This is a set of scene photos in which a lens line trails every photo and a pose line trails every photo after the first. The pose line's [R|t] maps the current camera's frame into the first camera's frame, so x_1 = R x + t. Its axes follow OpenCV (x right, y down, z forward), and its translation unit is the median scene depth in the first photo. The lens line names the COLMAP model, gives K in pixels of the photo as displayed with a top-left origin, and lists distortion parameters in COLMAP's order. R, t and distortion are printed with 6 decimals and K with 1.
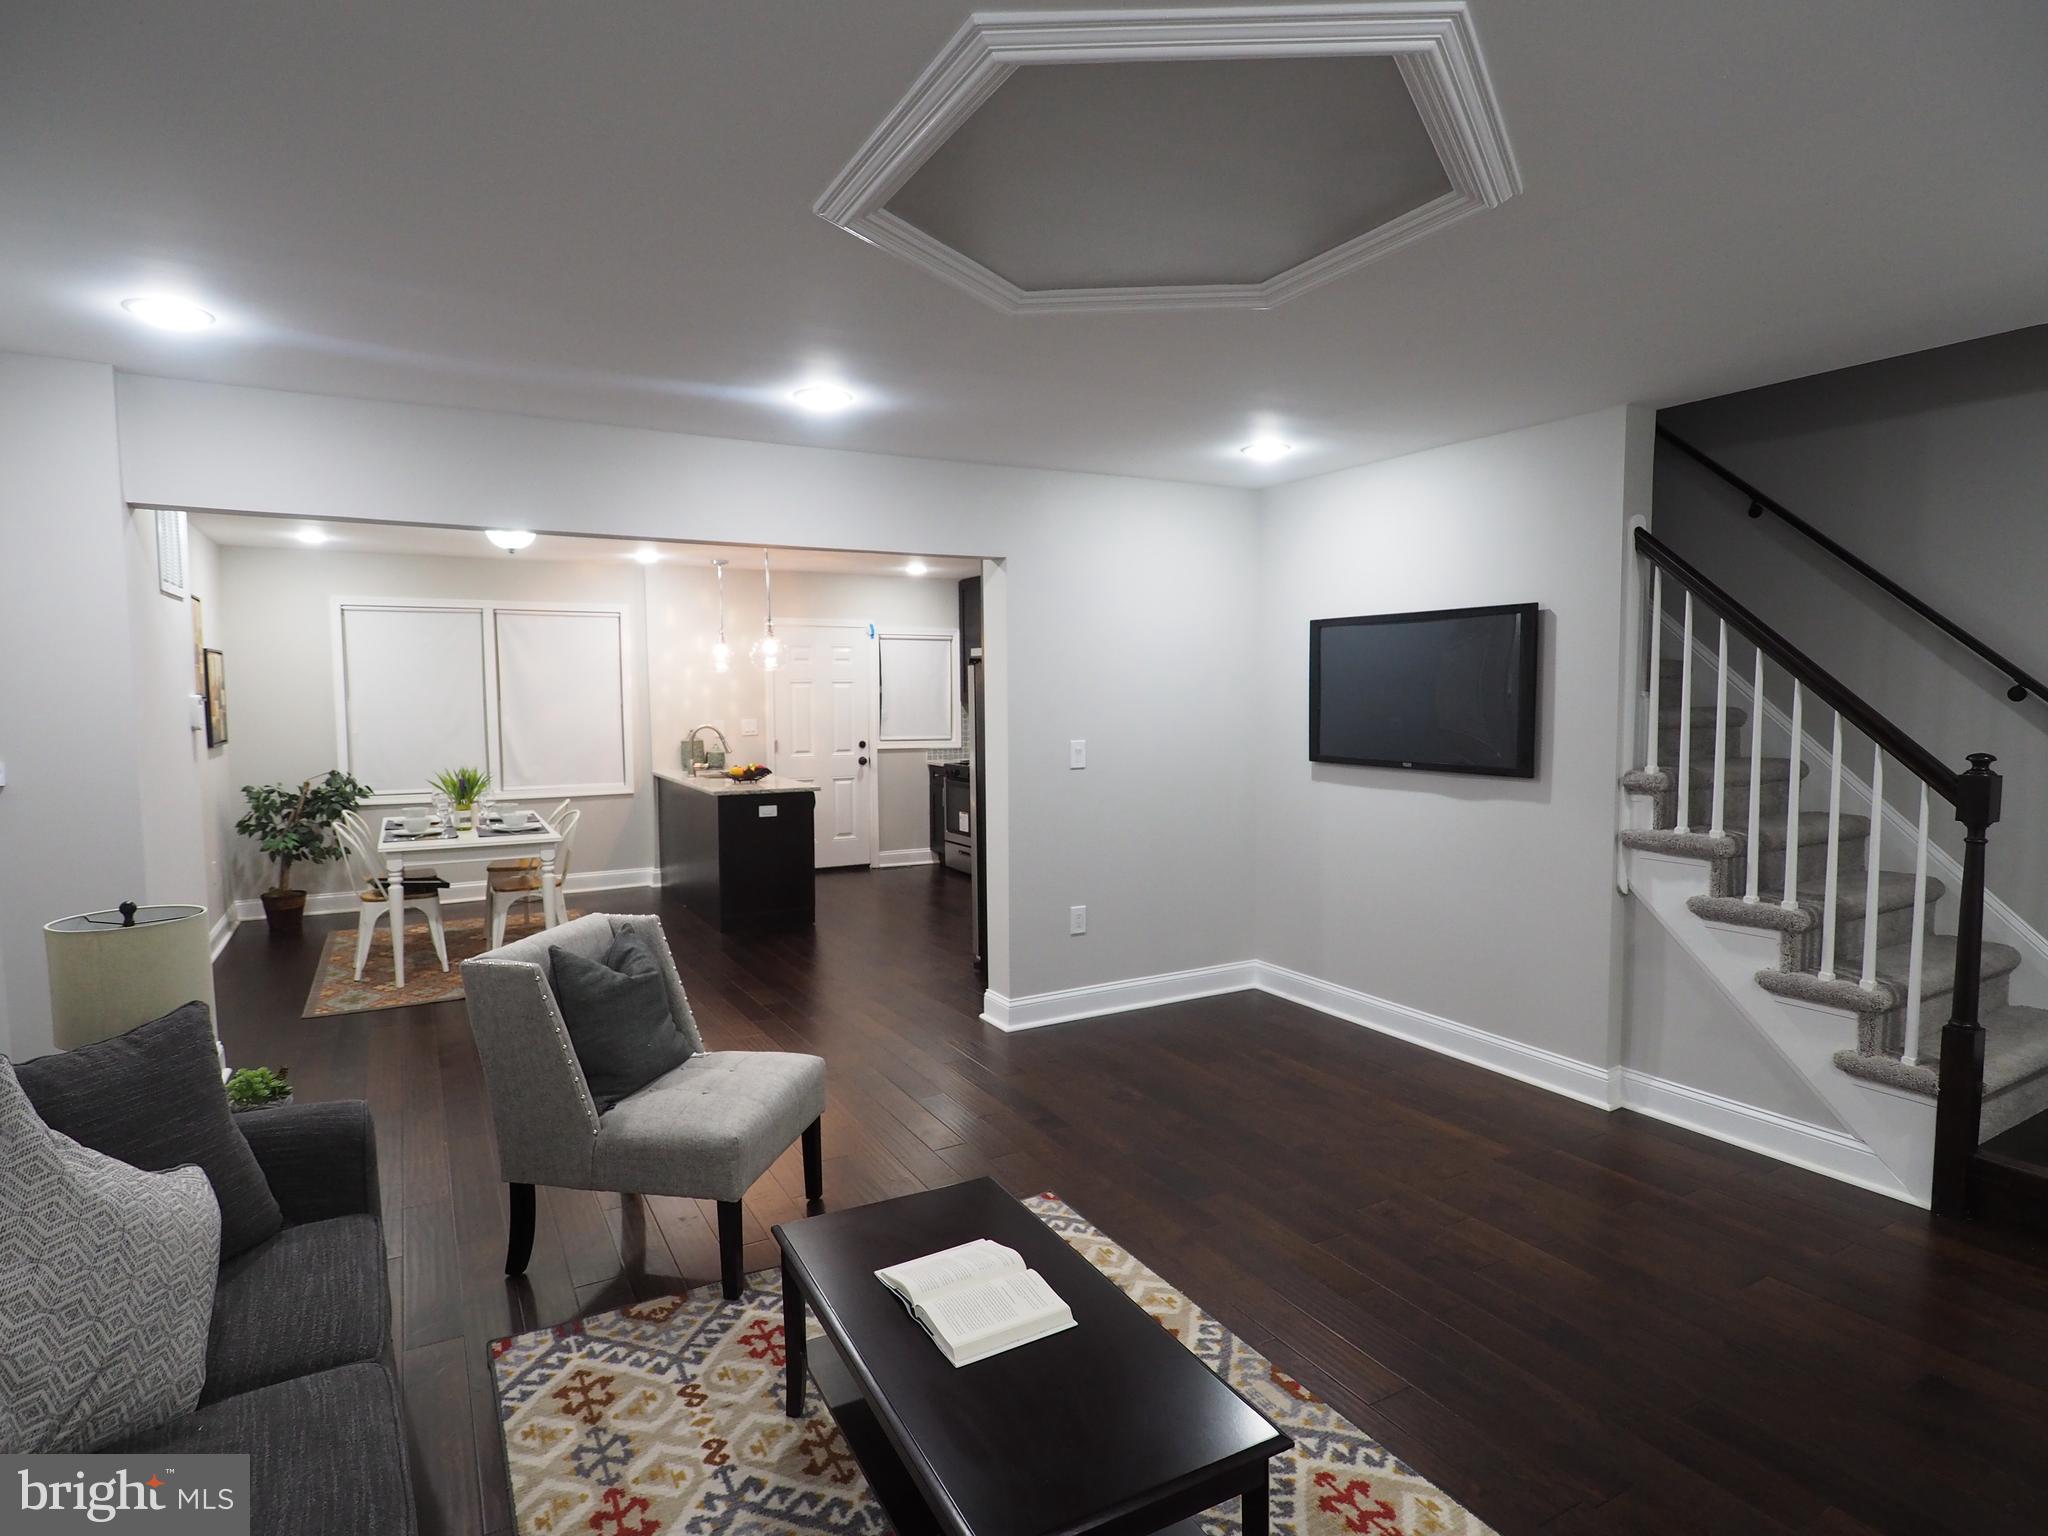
lens RADIAL K [[1100.7, 0, 1015.4], [0, 1100.7, 768.9], [0, 0, 1]] dist [-0.005965, -0.006392]
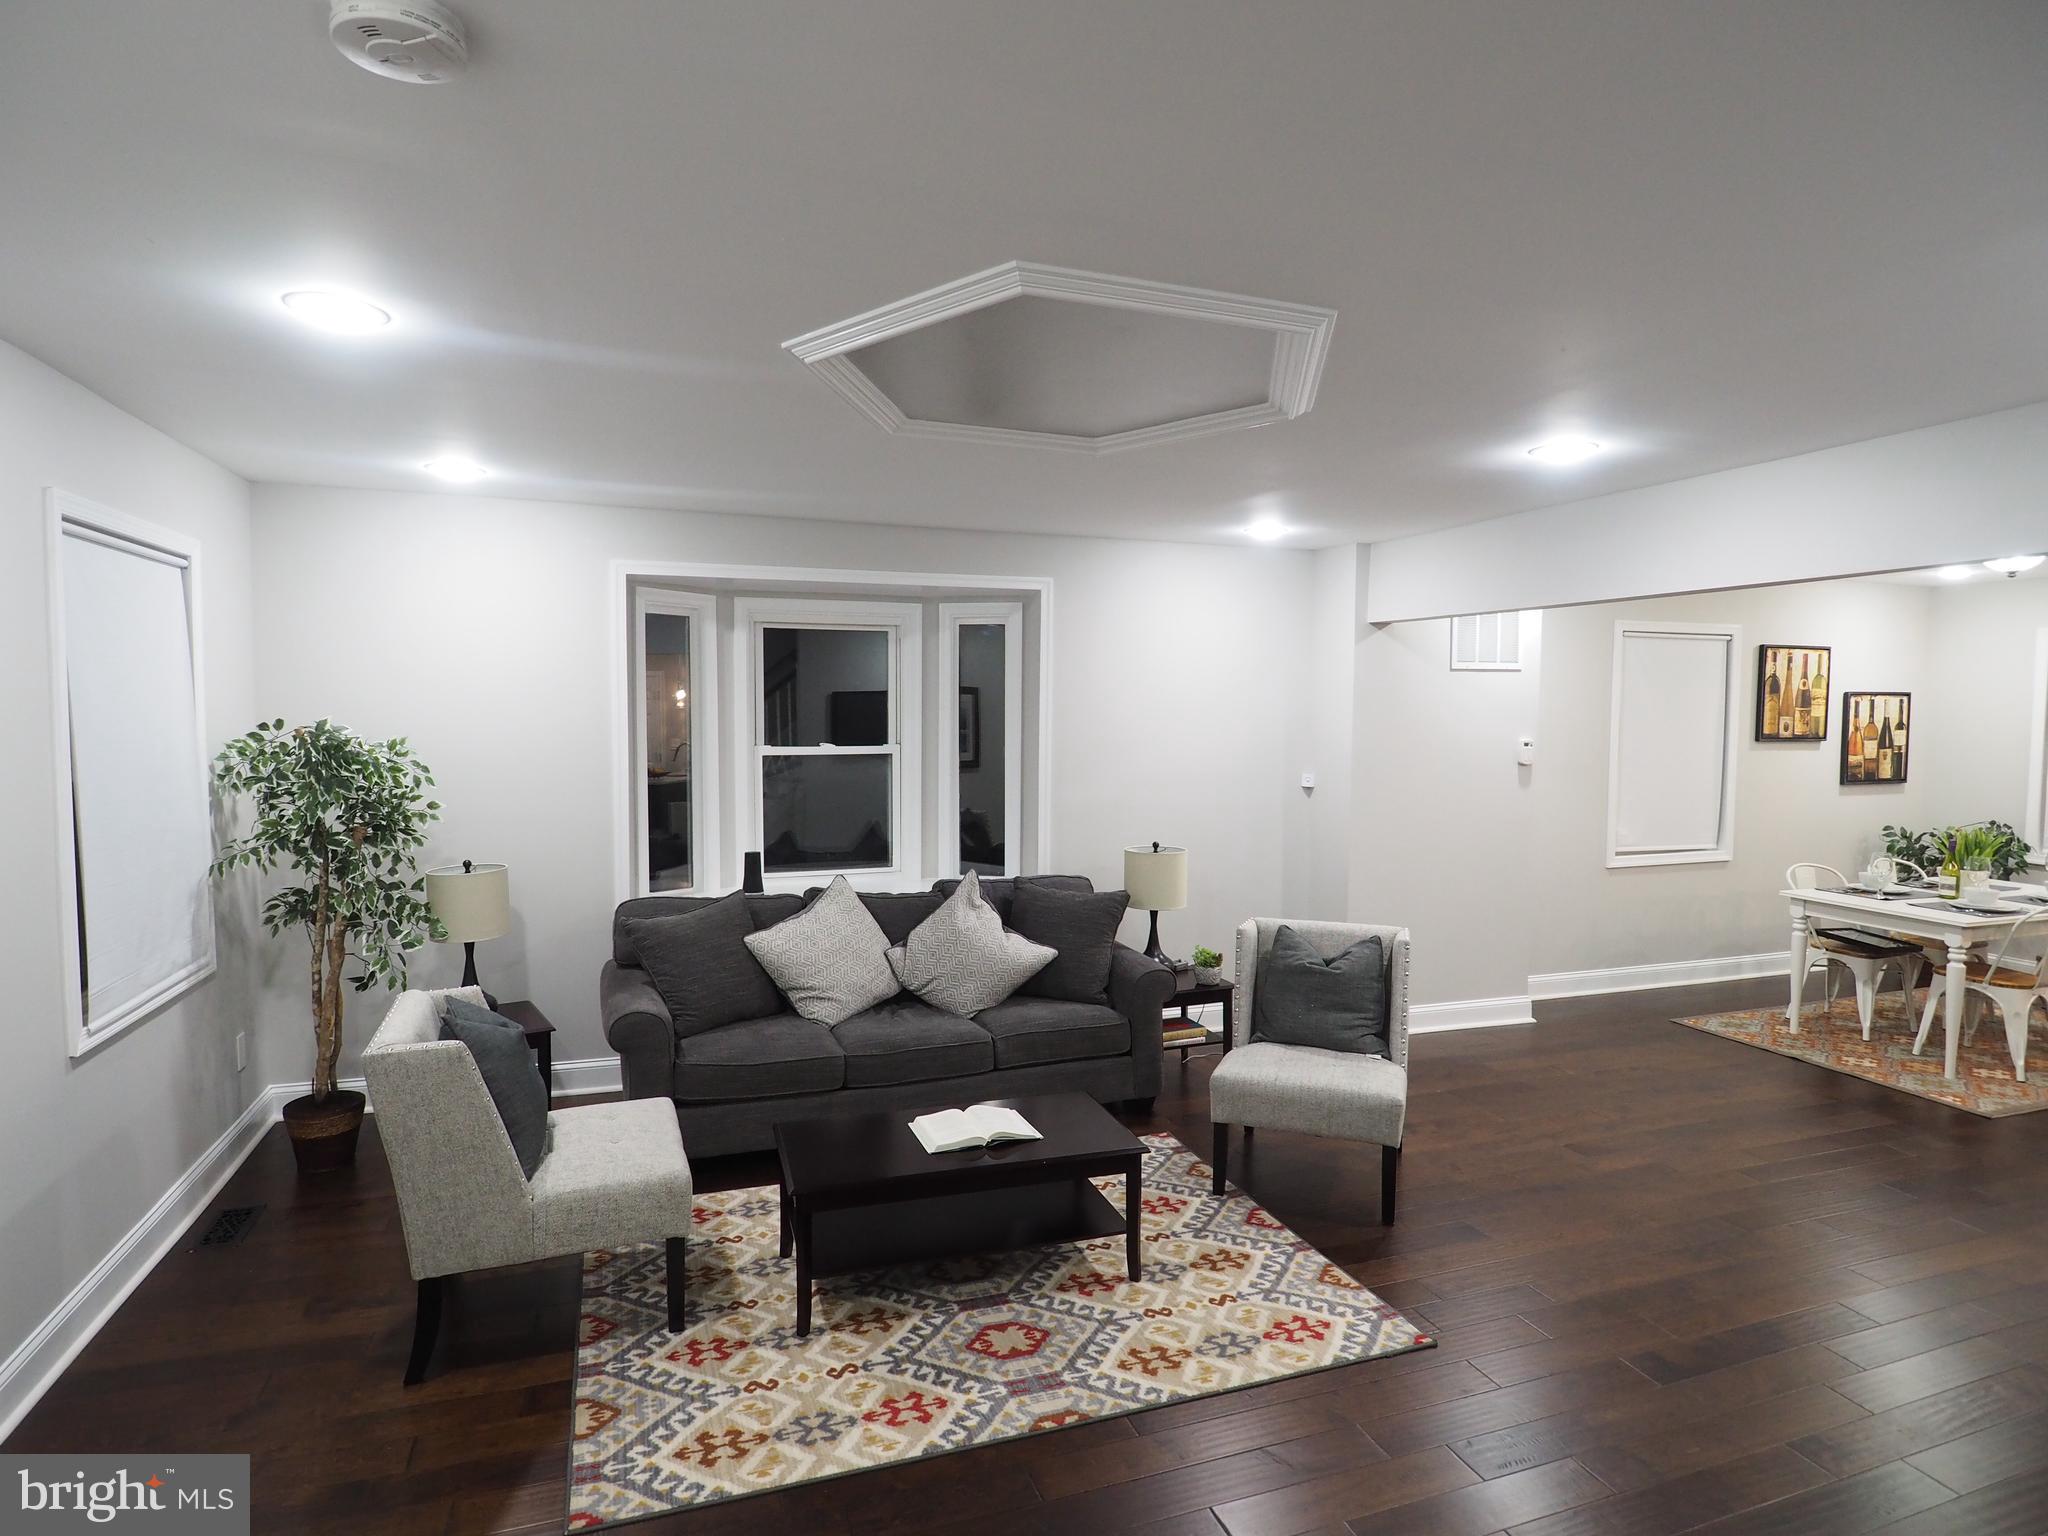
lens RADIAL K [[1100.7, 0, 1017.4], [0, 1100.7, 773.2], [0, 0, 1]] dist [-0.005965, -0.006392]
pose [[-0.174934, 0.063639, -0.982521, 0.516289], [-0.073924, 0.994243, 0.077561, -0.060850], [0.981801, 0.086200, -0.169222, 0.439238]]
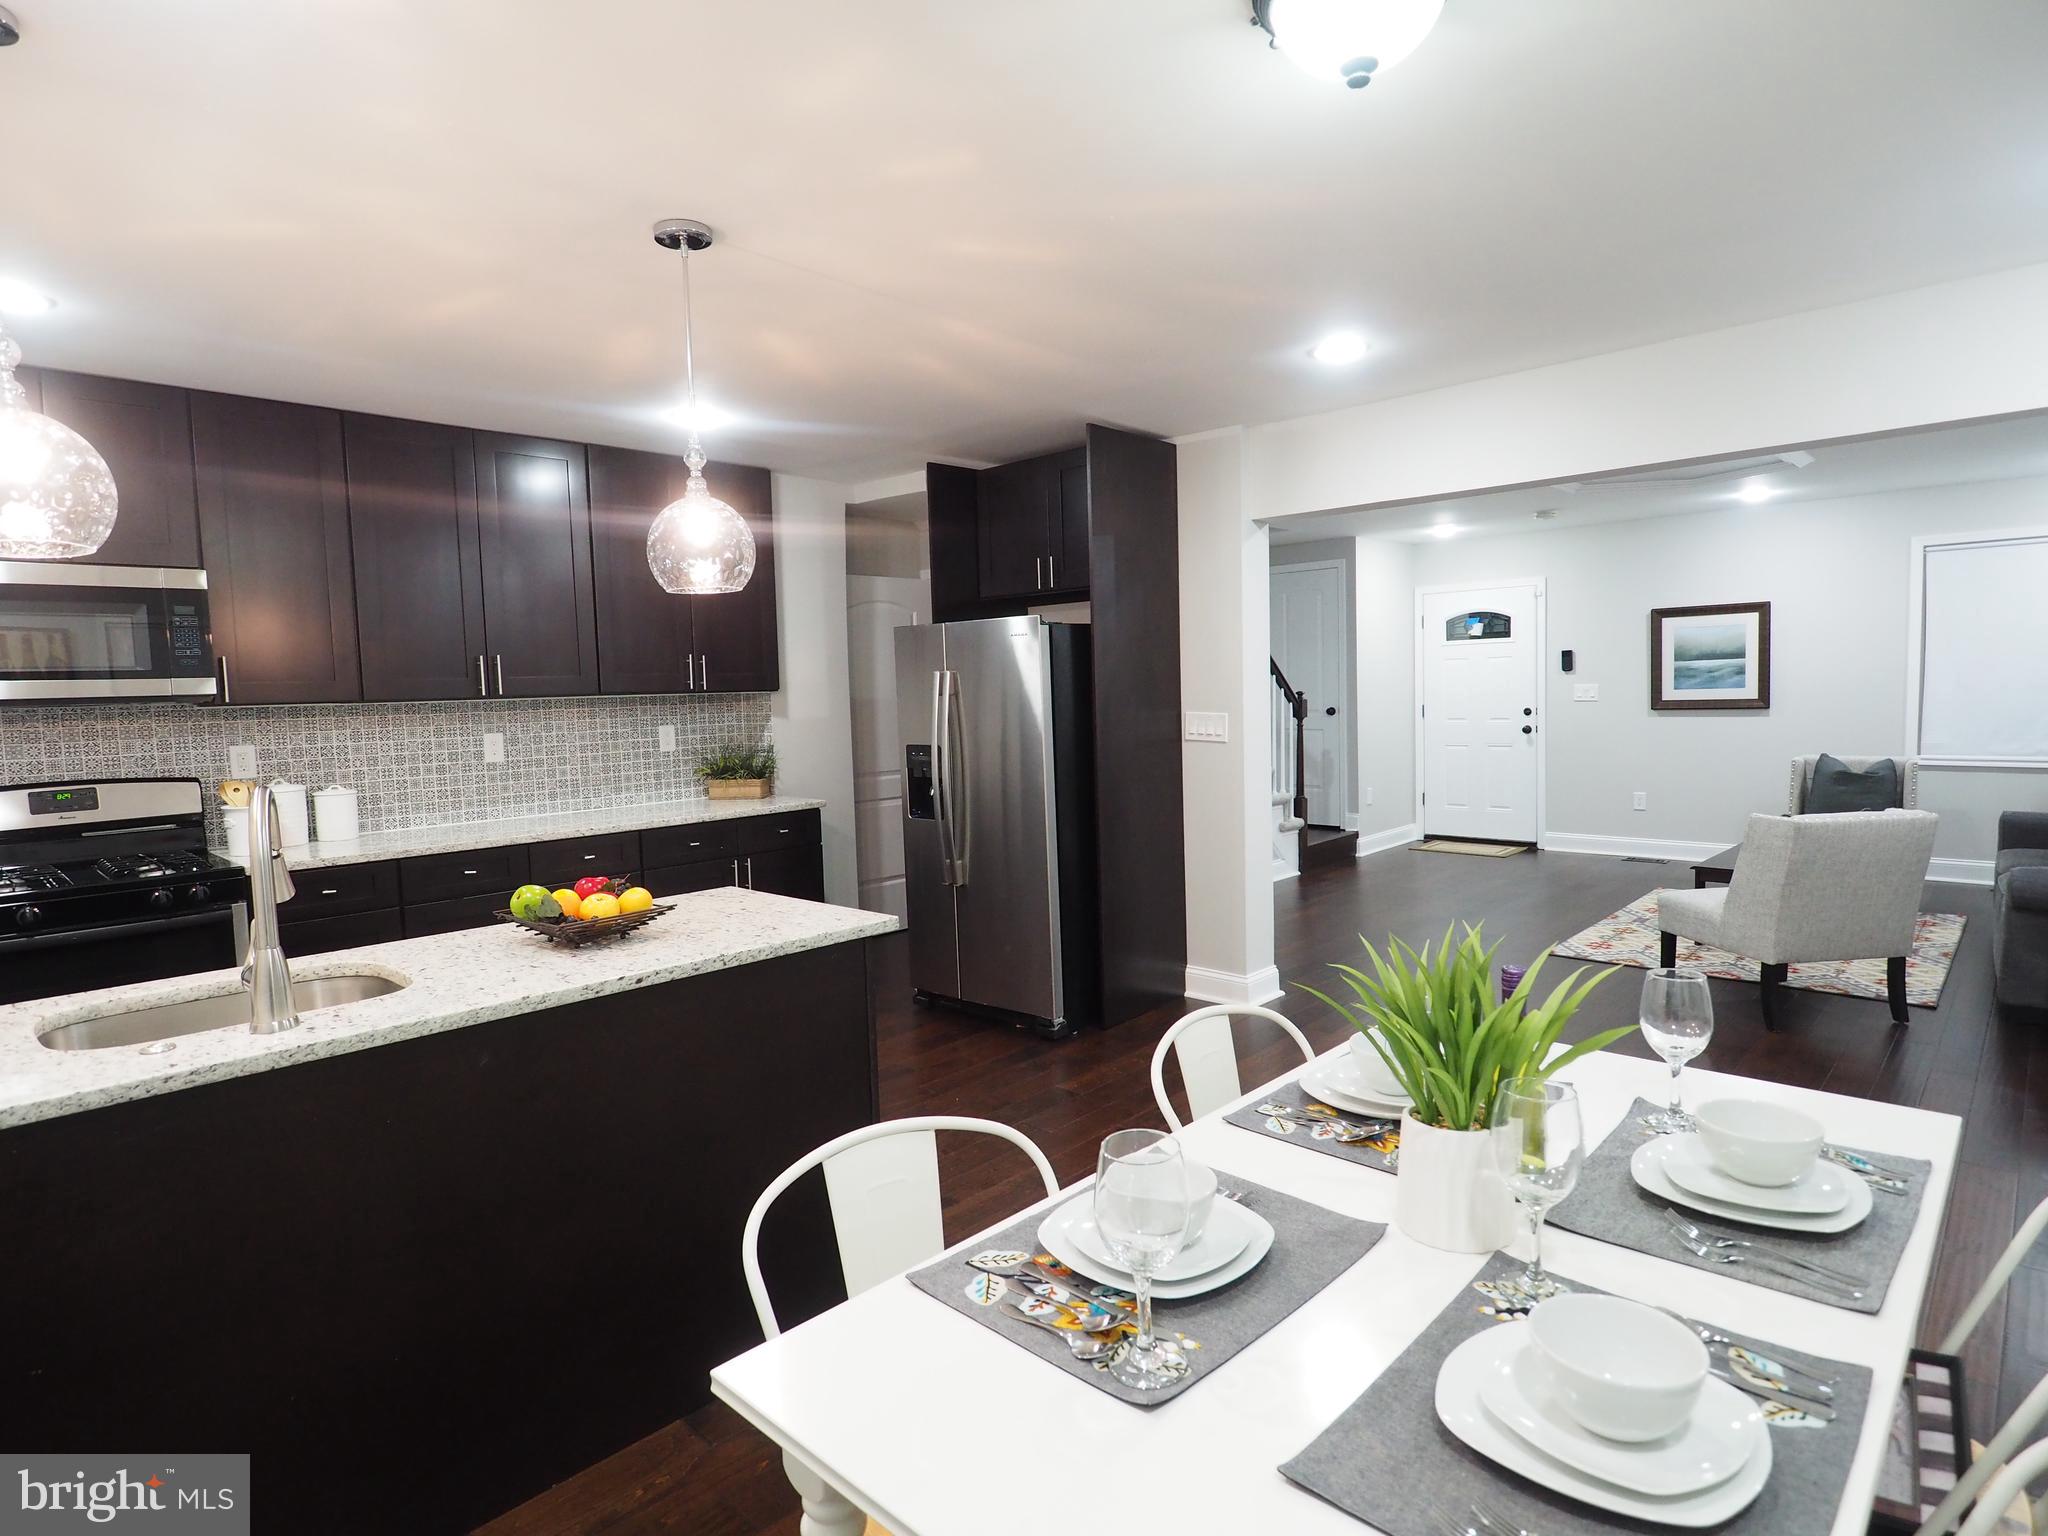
lens RADIAL K [[1100.7, 0, 1017.5], [0, 1100.7, 769.1], [0, 0, 1]] dist [-0.005965, -0.006392]
pose [[-0.294311, -0.055837, 0.954077, -0.737415], [0.097394, 0.991342, 0.088062, -0.065649], [-0.950734, 0.118839, -0.286325, 1.240745]]
